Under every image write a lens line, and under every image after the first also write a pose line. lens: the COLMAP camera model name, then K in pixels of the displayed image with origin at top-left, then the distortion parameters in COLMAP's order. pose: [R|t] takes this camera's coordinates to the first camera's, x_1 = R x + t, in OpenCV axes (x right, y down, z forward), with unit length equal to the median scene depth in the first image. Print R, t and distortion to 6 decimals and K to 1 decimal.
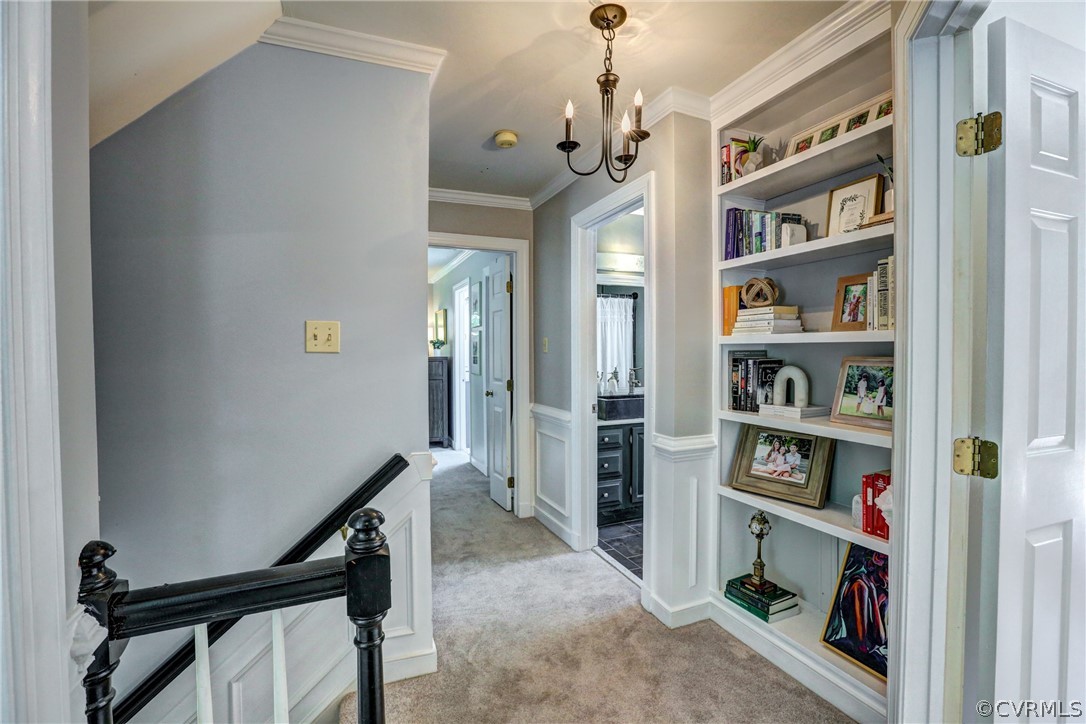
lens RADIAL K [[494.2, 0, 541.3], [0, 494.2, 359.8], [0, 0, 1]] dist [-0.031472, 0.005731]
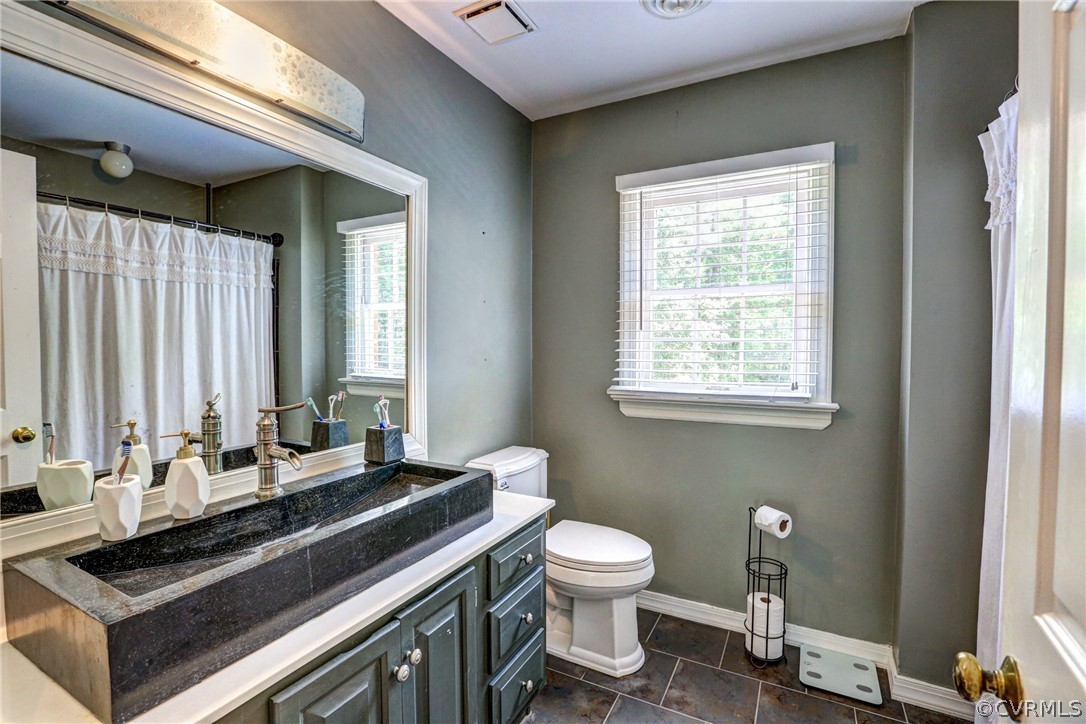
lens RADIAL K [[494.2, 0, 543.0], [0, 494.2, 359.6], [0, 0, 1]] dist [-0.031472, 0.005731]
pose [[0.774631, -0.011687, 0.632306, 0.082111], [0.005157, 0.999913, 0.012164, -0.008663], [-0.632393, -0.006162, 0.774623, 0.434727]]
